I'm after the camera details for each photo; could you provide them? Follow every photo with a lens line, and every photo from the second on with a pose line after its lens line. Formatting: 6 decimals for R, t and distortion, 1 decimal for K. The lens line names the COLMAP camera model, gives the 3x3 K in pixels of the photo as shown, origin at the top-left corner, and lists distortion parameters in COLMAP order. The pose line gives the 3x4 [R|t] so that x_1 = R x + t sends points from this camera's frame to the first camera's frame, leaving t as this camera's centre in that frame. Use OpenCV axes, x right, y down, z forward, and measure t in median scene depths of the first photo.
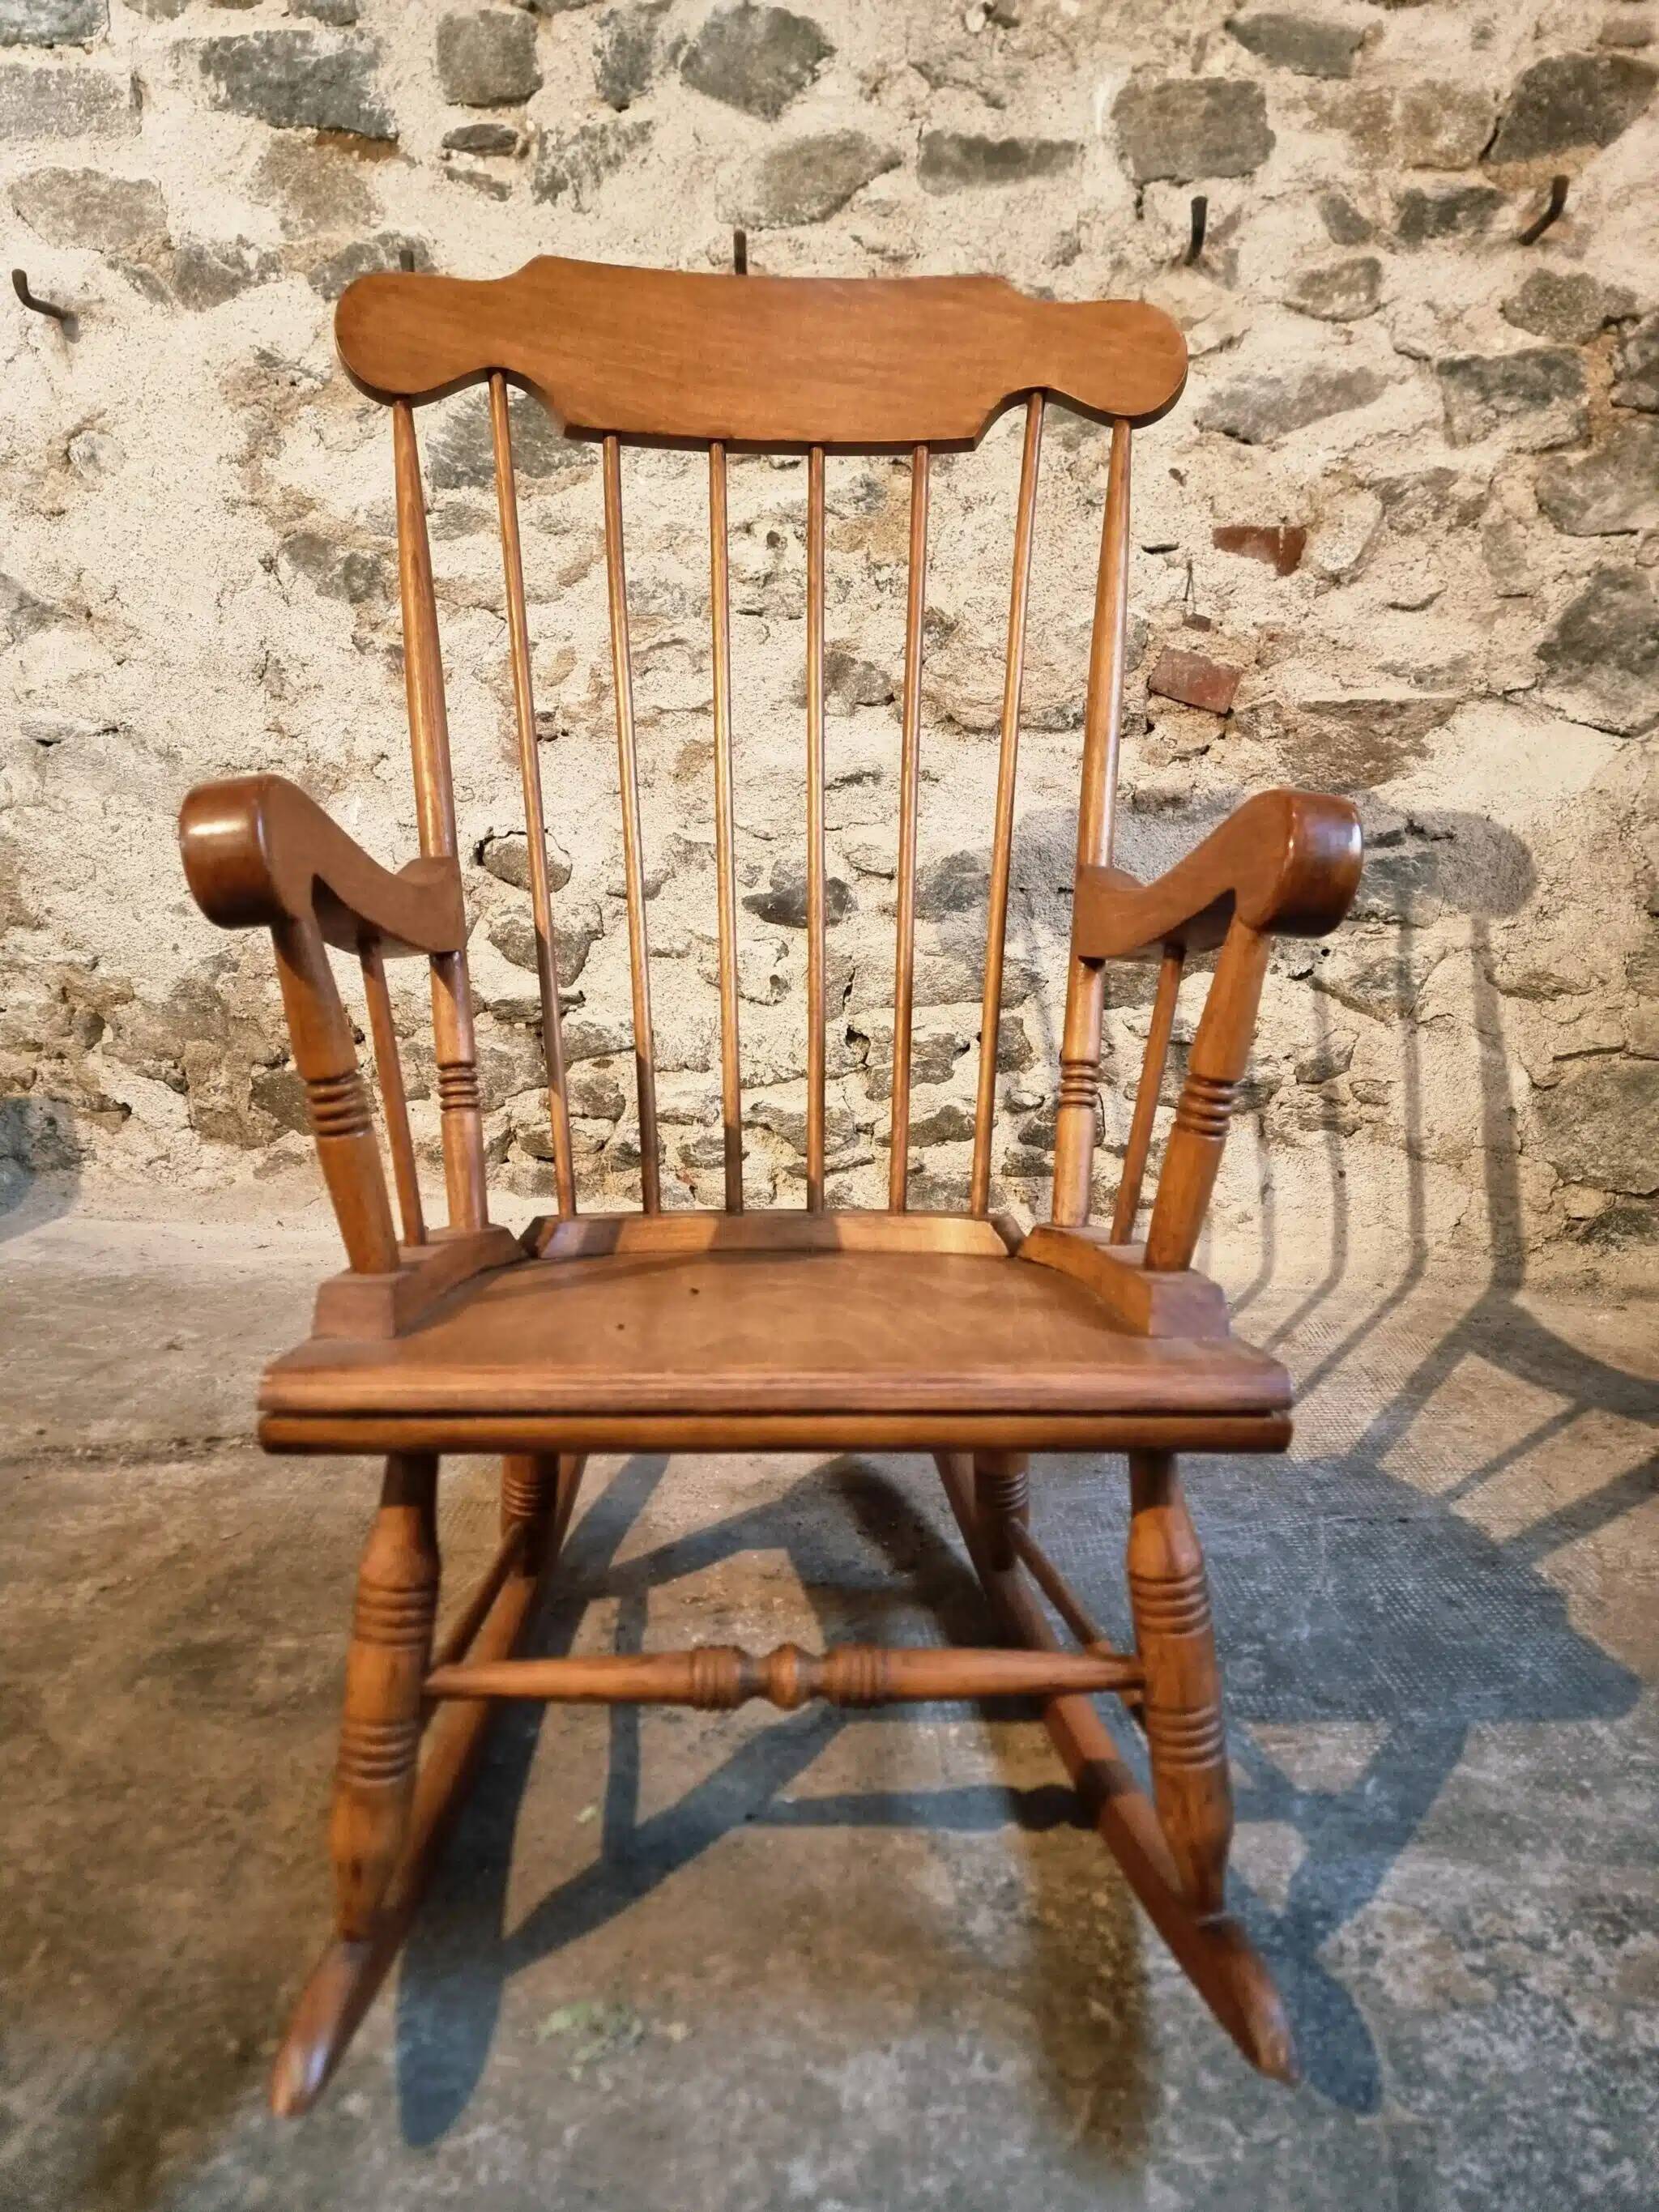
lens RADIAL K [[1539.5, 0, 830.7], [0, 1539.5, 1099.6], [0, 0, 1]] dist [0.071205, -0.066542]
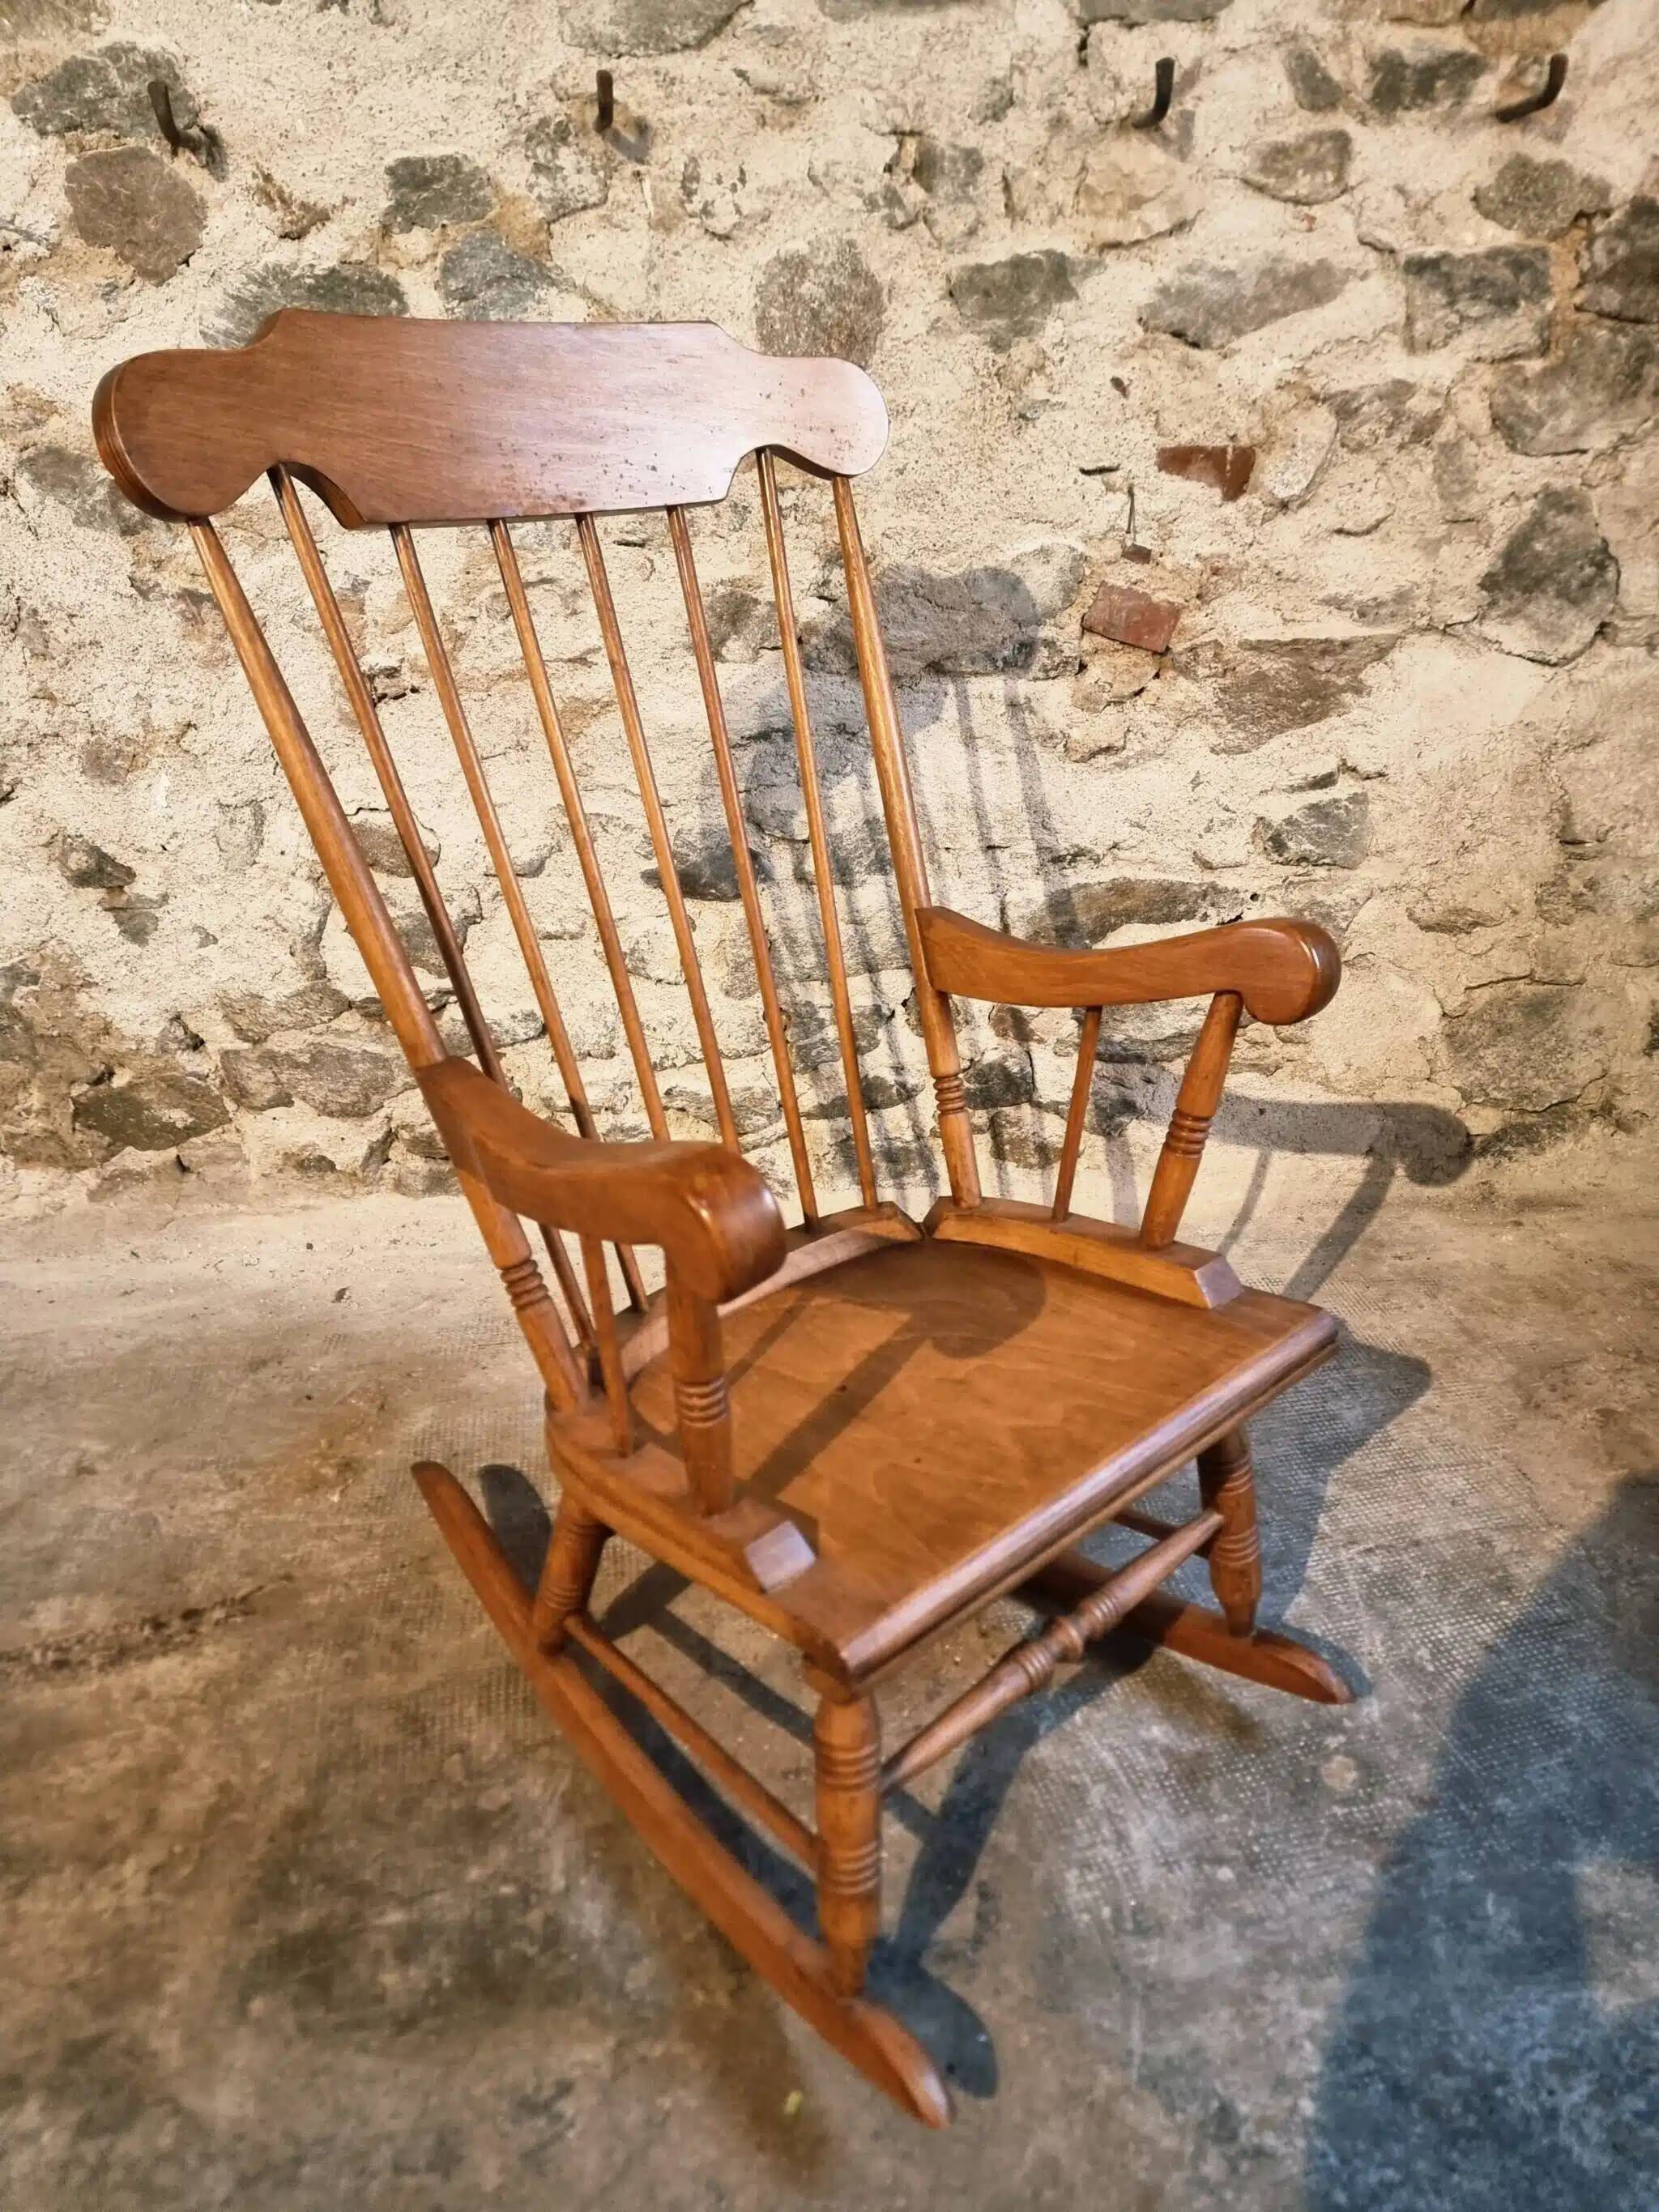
lens RADIAL K [[1539.5, 0, 832.3], [0, 1539.5, 1132.6], [0, 0, 1]] dist [0.071205, -0.066542]
pose [[0.978672, -0.100064, 0.179409, -0.135689], [0.057167, 0.971509, 0.230006, -0.199674], [-0.197313, -0.214845, 0.956509, 0.095442]]
